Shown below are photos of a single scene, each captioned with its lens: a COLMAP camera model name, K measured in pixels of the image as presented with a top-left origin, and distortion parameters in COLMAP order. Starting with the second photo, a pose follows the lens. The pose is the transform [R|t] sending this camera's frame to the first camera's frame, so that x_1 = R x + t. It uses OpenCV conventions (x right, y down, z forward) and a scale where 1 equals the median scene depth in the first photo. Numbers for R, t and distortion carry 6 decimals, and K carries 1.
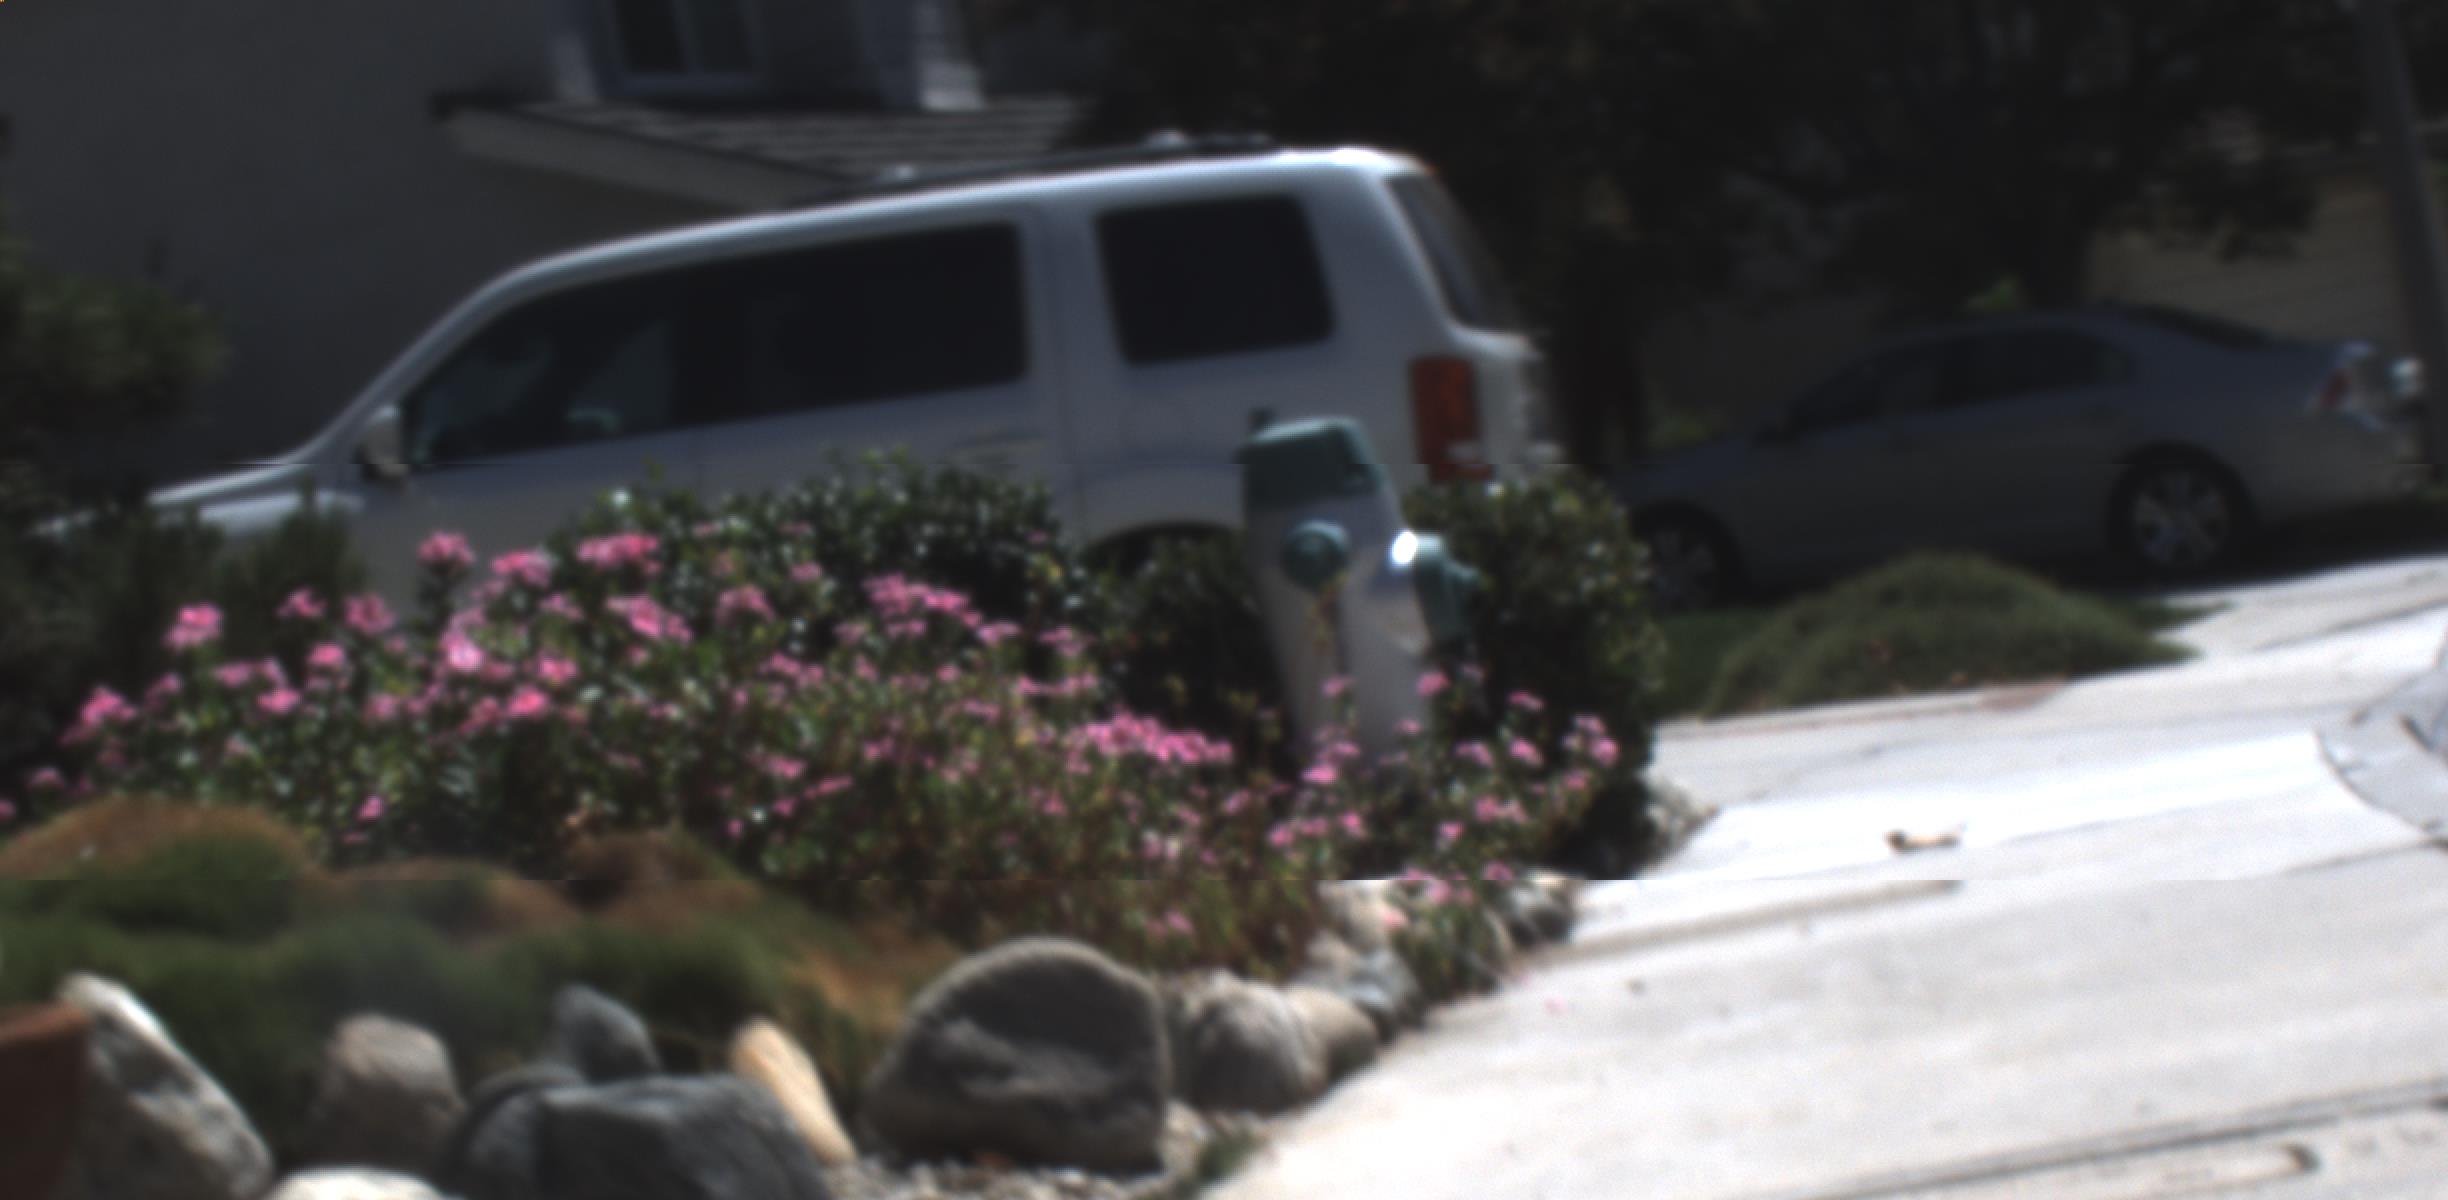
lens RADIAL K [[5142.9, 0, 1432.5], [0, 5142.9, 595.3], [0, 0, 1]] dist [-0.003798, -0.135288]
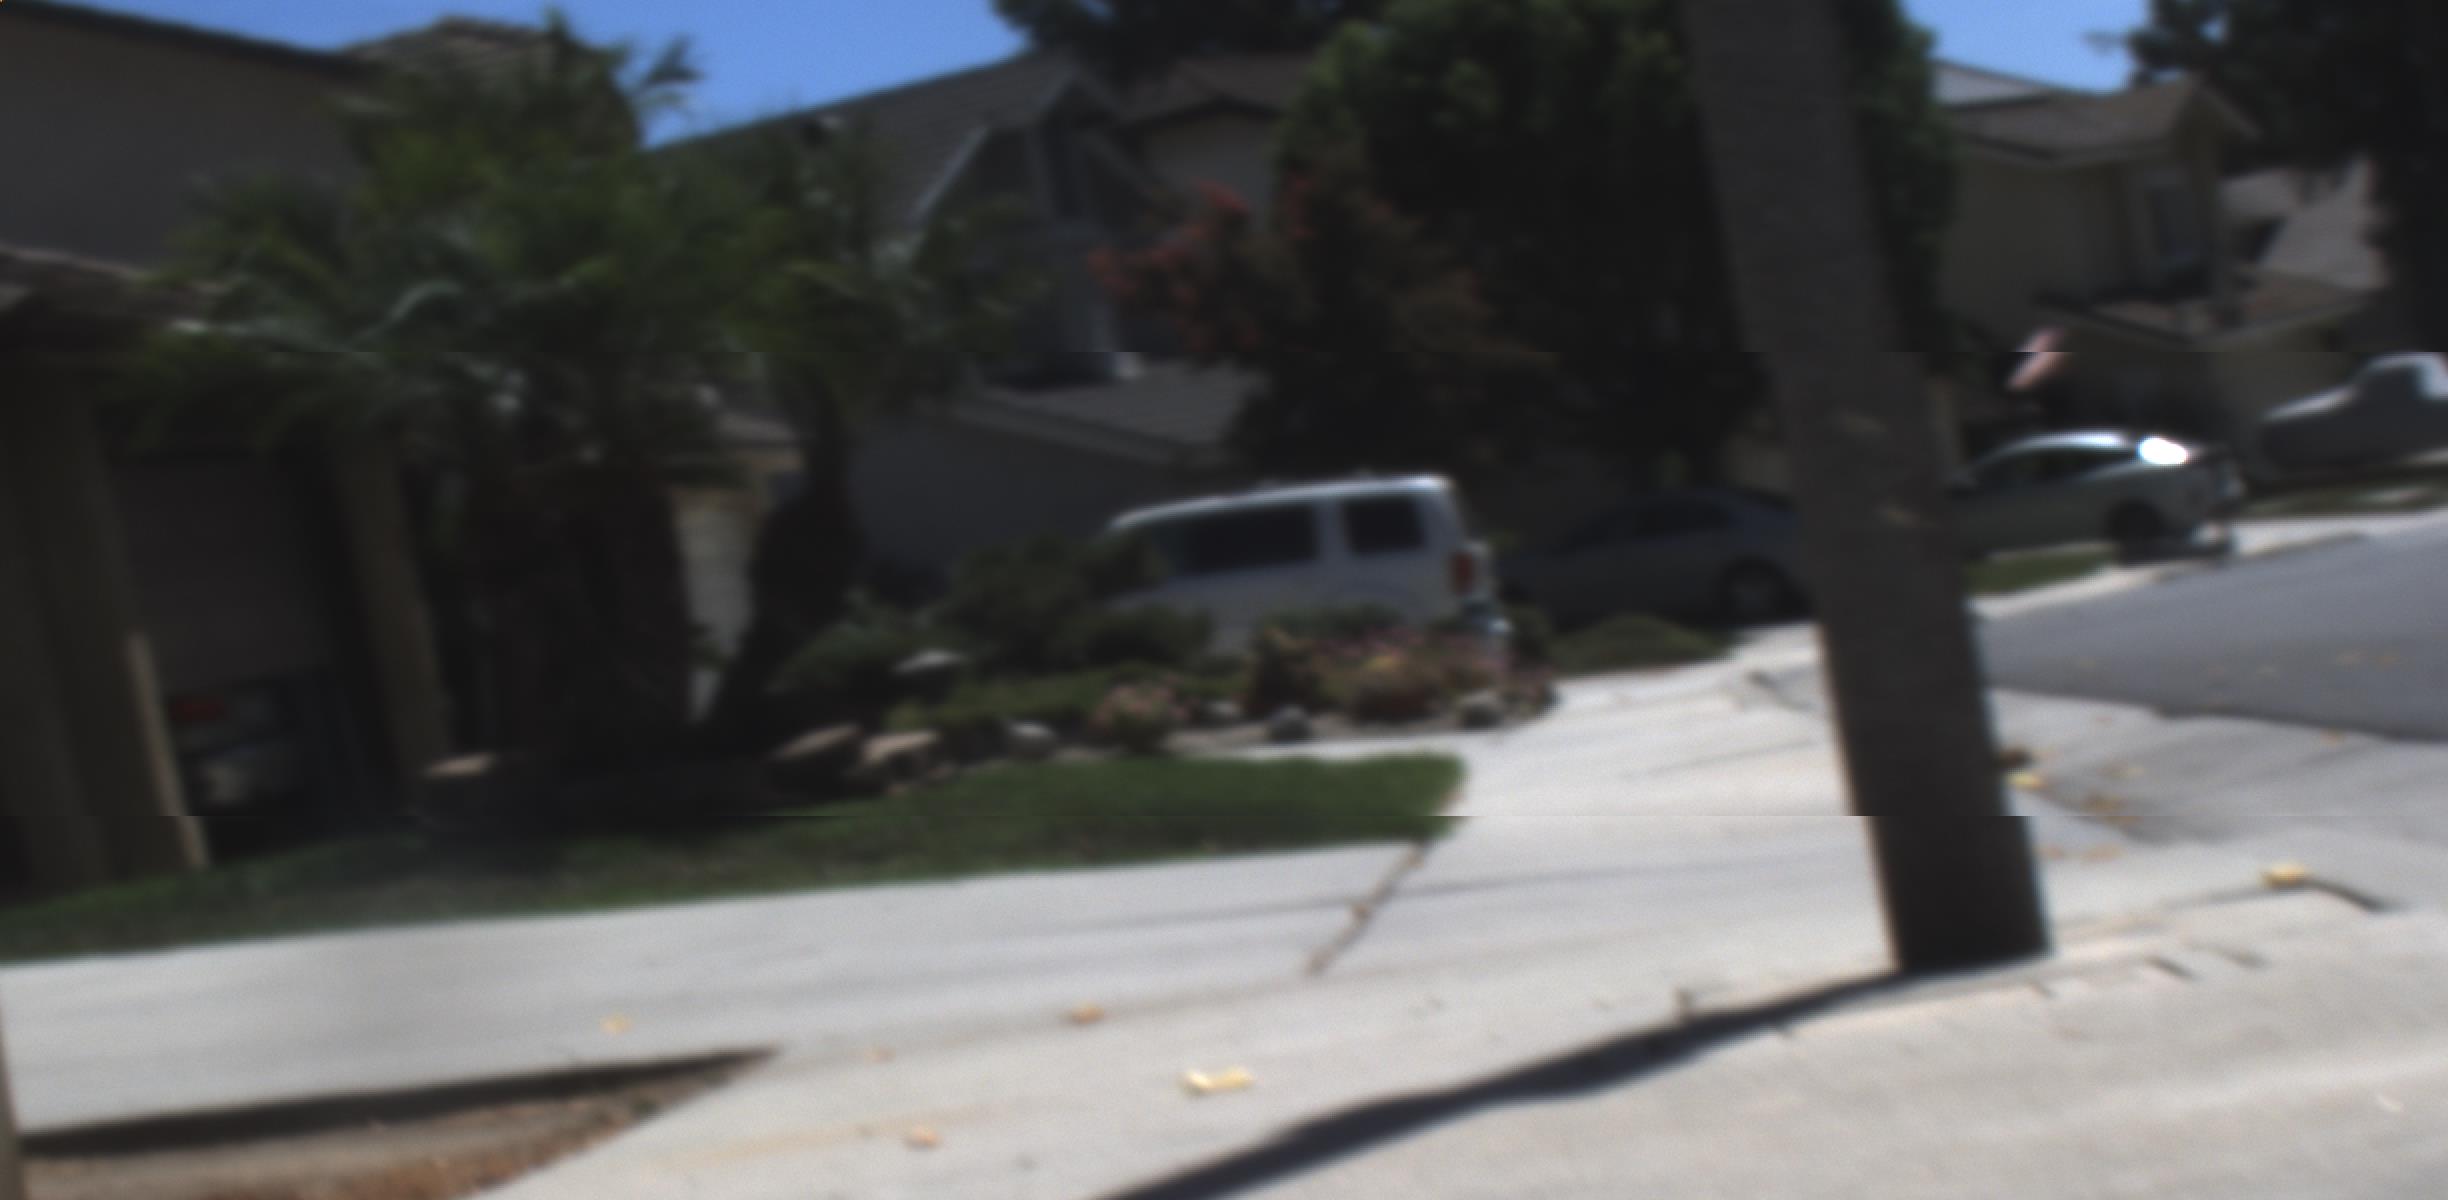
lens RADIAL K [[5142.9, 0, 1432.5], [0, 5142.9, 595.3], [0, 0, 1]] dist [-0.003798, -0.135288]
pose [[0.998478, 0.003529, 0.055036, -0.169389], [-0.003295, 0.999985, -0.004350, -0.008486], [-0.055051, 0.004162, 0.998475, -1.853698]]
